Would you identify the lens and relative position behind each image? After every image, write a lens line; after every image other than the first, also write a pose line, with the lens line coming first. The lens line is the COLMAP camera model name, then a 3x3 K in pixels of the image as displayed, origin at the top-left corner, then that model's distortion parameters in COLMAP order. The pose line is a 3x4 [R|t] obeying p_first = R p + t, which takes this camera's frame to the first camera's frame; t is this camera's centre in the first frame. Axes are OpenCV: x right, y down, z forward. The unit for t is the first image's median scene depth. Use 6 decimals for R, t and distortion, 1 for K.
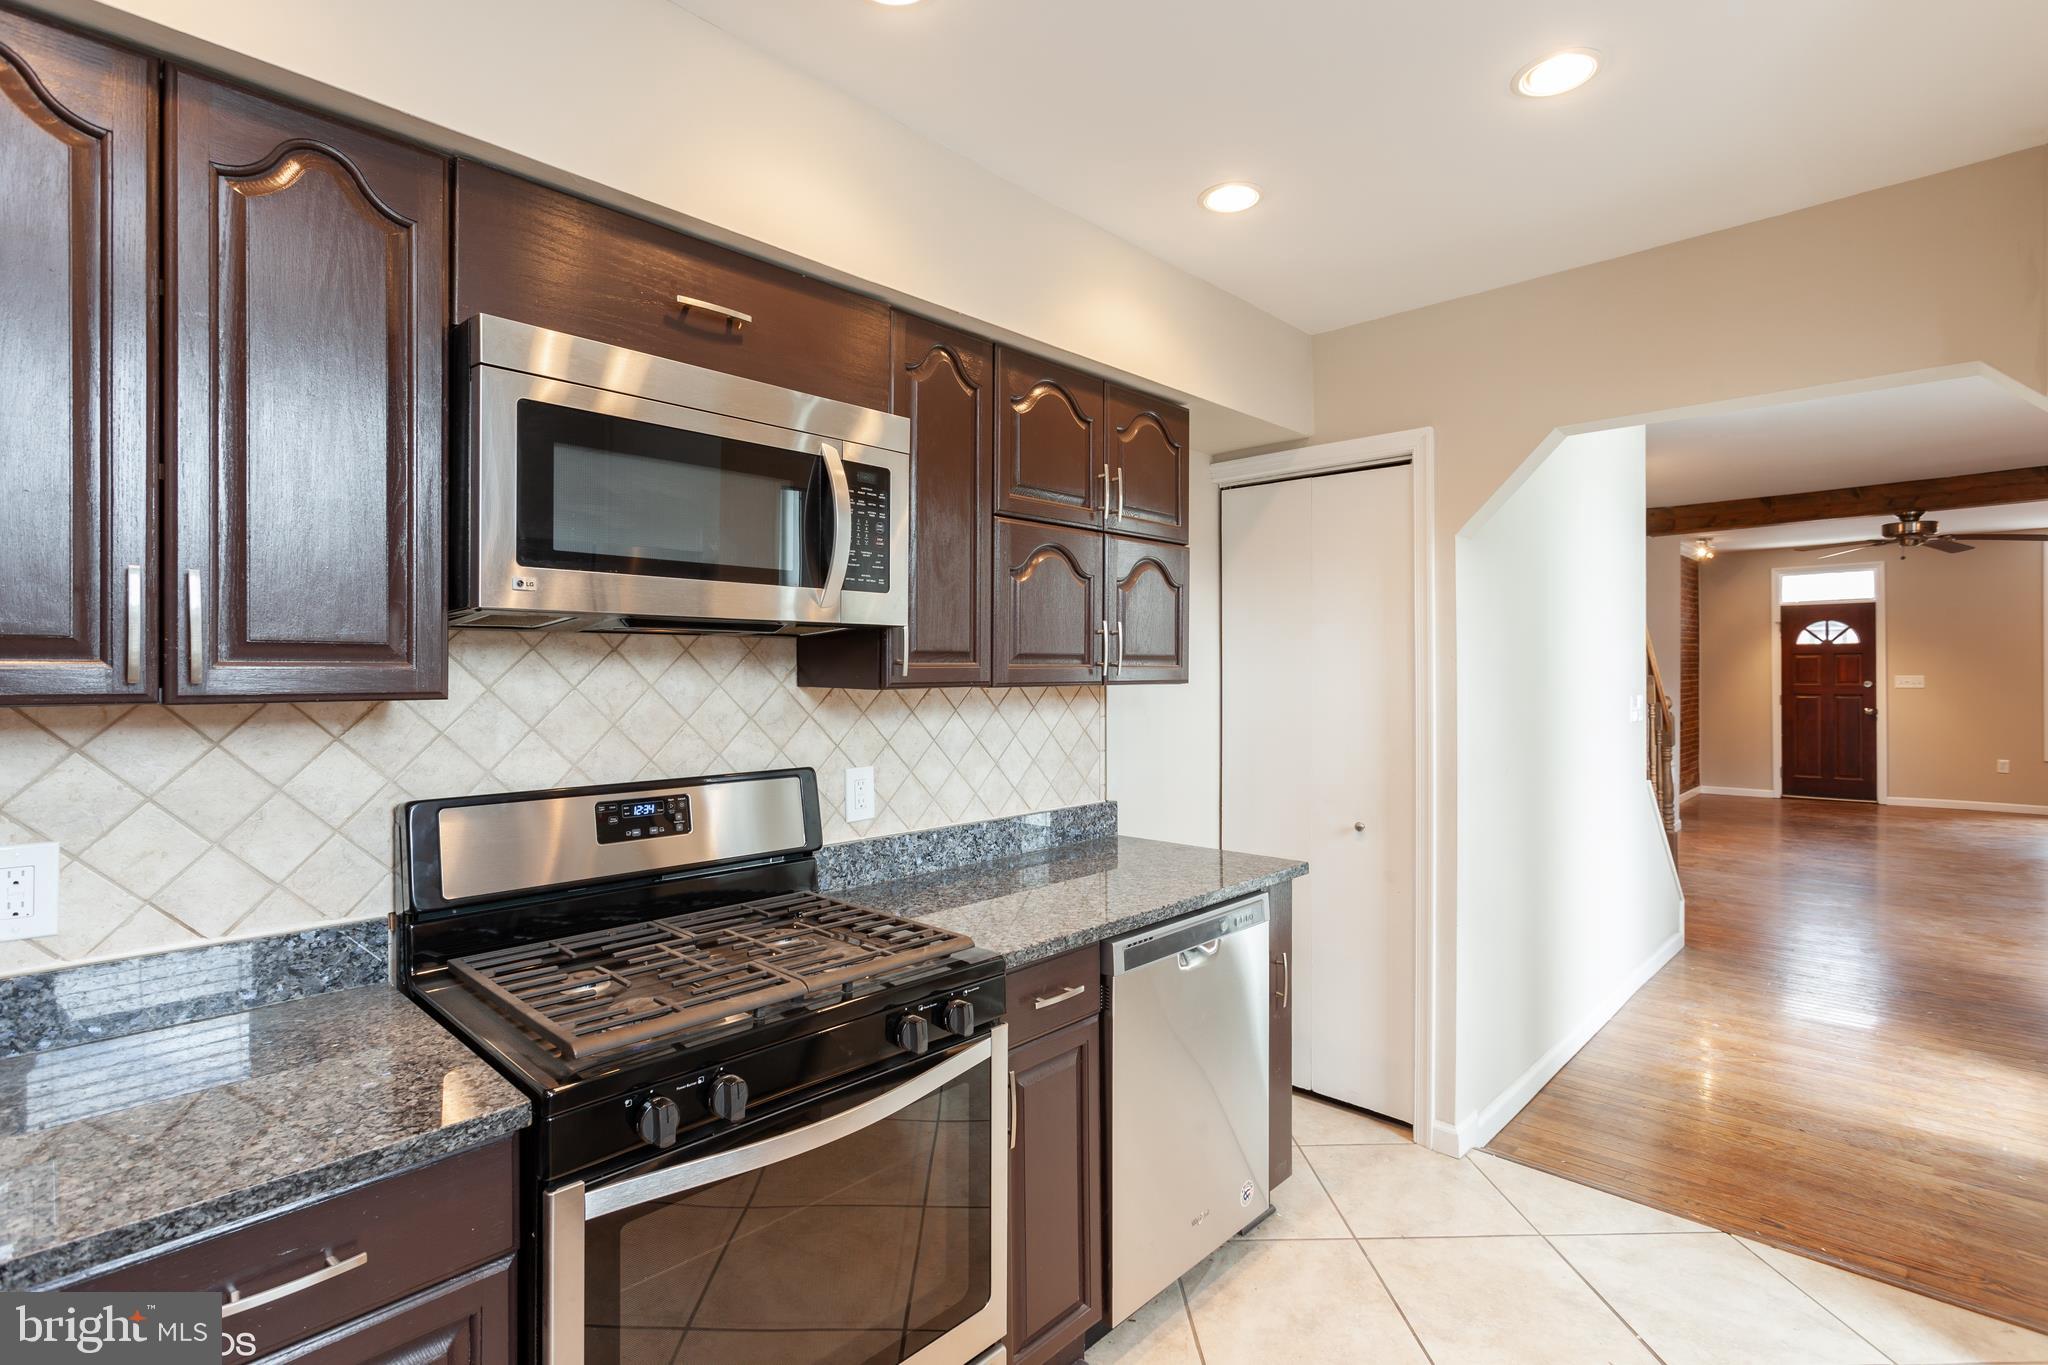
lens RADIAL K [[971.4, 0, 1017.4], [0, 971.4, 674.4], [0, 0, 1]] dist [0.000599, 0.000977]
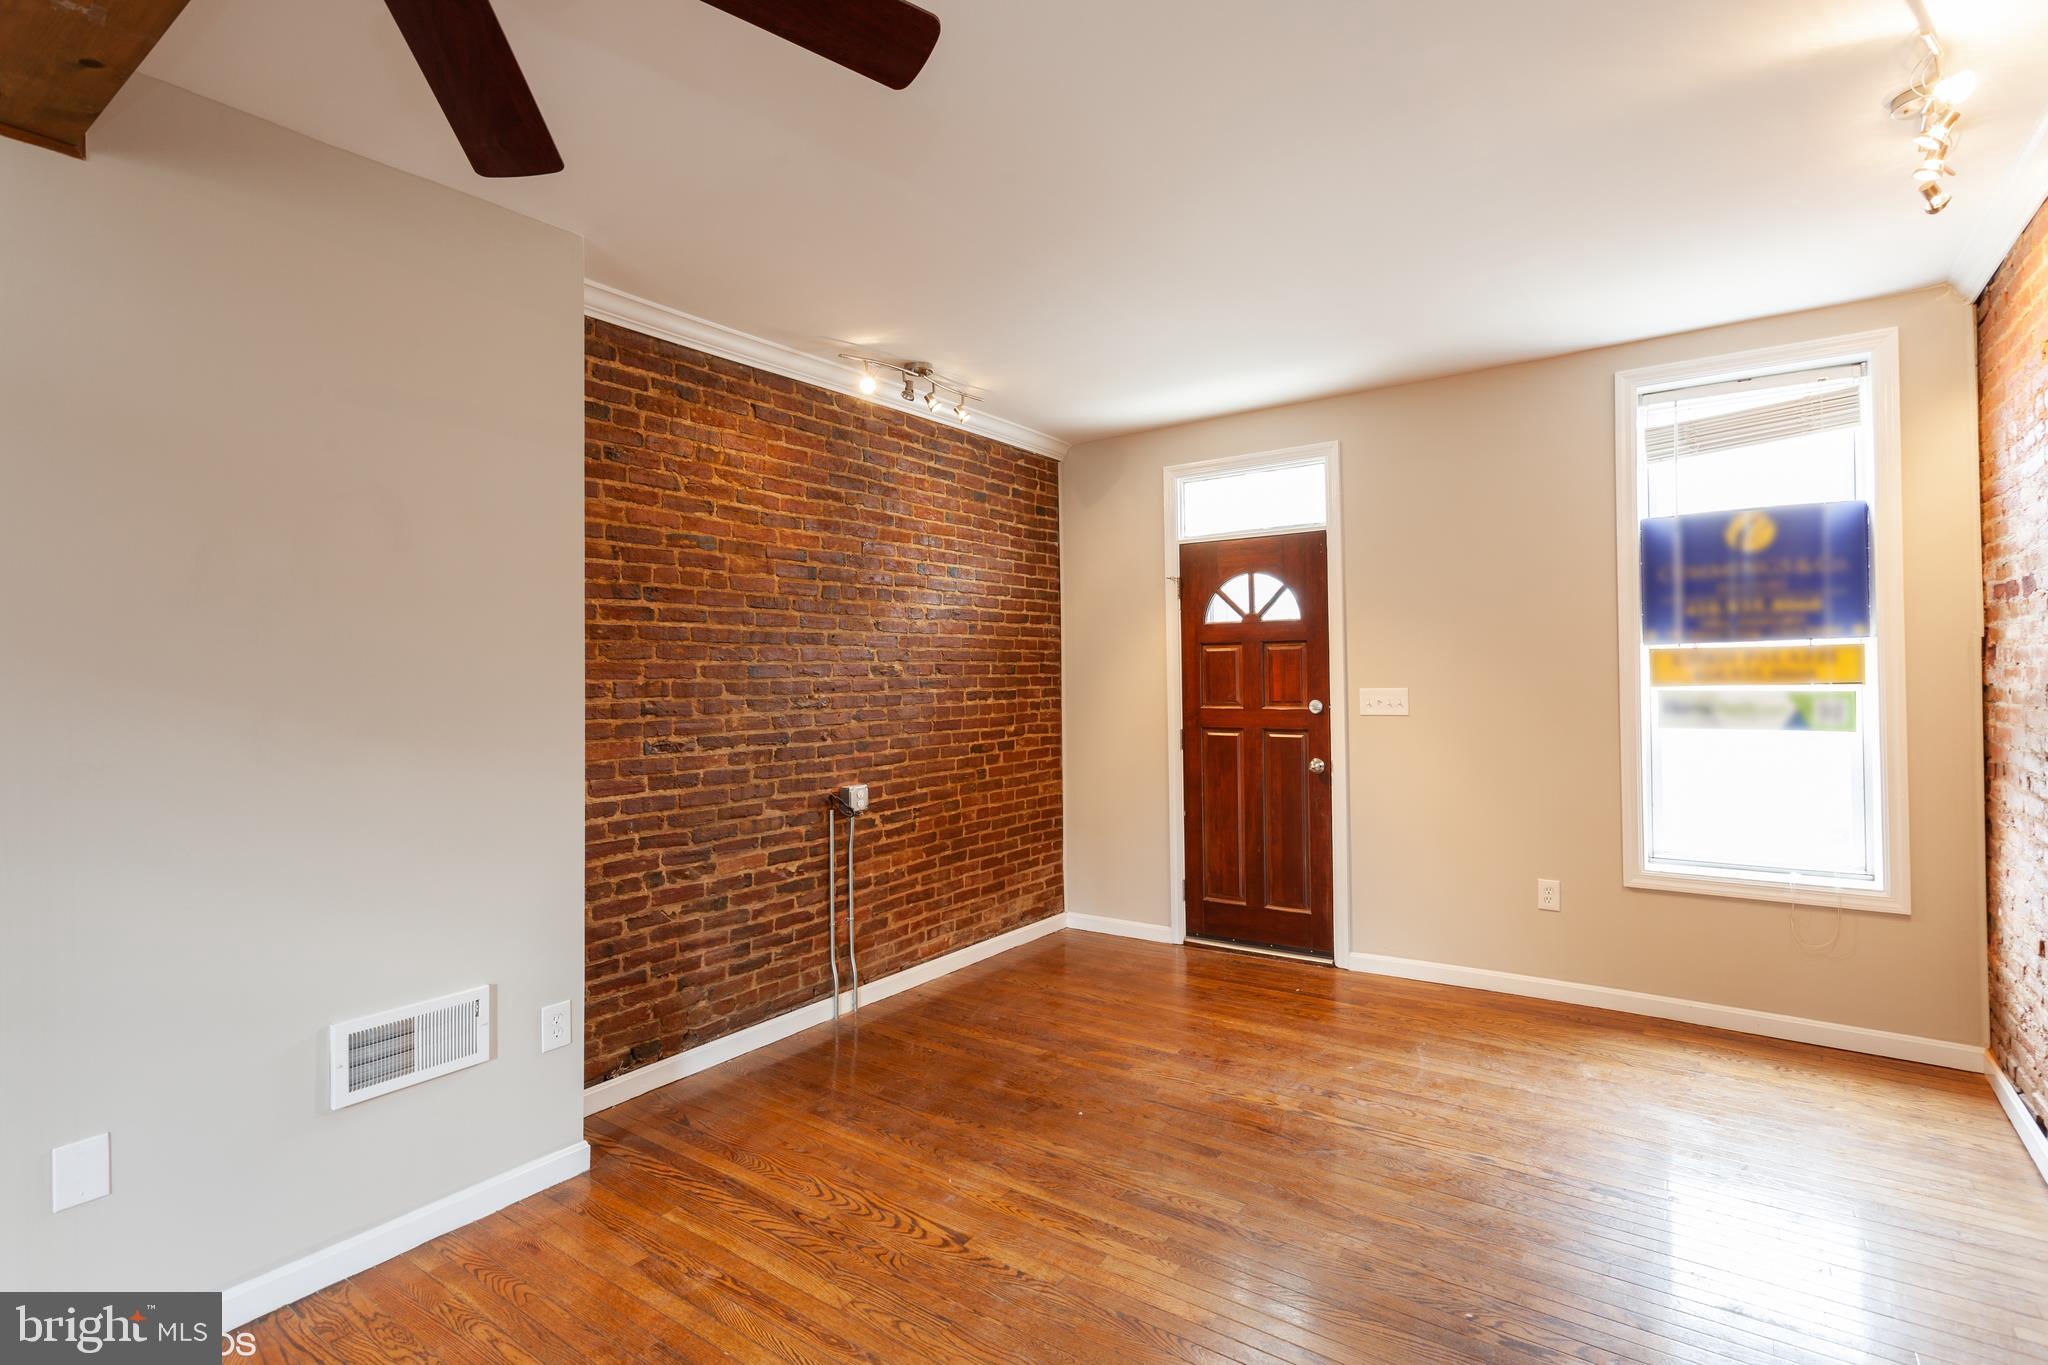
lens RADIAL K [[971.4, 0, 1035.0], [0, 971.4, 666.7], [0, 0, 1]] dist [0.000599, 0.000977]
pose [[0.990192, -0.004032, 0.139658, 0.663077], [0.006273, 0.999858, -0.015613, -0.002455], [-0.139576, 0.016336, 0.990077, 0.548220]]
